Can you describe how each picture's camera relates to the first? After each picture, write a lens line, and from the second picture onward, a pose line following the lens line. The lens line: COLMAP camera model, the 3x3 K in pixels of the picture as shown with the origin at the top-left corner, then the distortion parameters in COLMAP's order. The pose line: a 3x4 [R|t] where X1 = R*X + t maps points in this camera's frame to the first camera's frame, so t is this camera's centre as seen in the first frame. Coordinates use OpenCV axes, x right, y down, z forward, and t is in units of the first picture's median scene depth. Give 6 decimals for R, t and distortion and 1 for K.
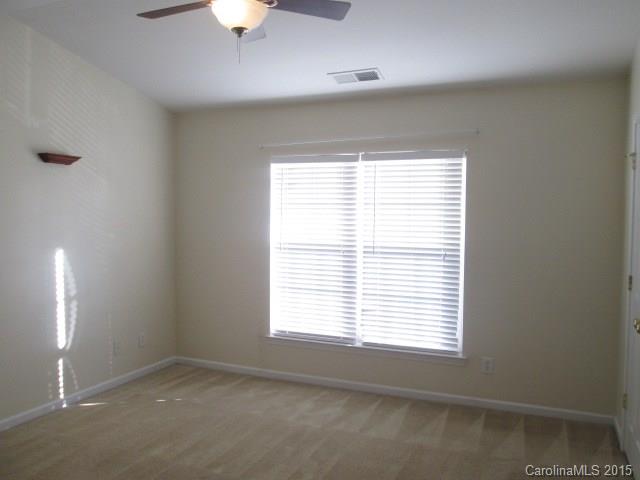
lens RADIAL K [[519.4, 0, 320.0], [0, 519.4, 240.0], [0, 0, 1]] dist [-0.057906, 0.042722]
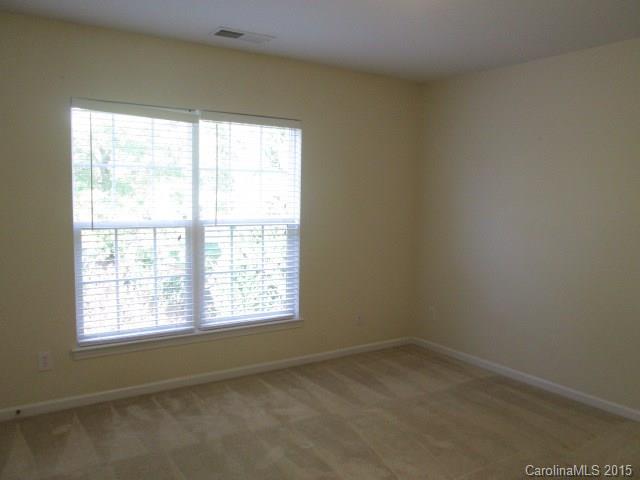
lens RADIAL K [[519.4, 0, 320.0], [0, 519.4, 240.0], [0, 0, 1]] dist [-0.057906, 0.042722]
pose [[0.583560, -0.074765, 0.808621, -0.549262], [0.049678, 0.997175, 0.056347, 0.005726], [-0.810549, 0.007289, 0.585625, 0.334611]]
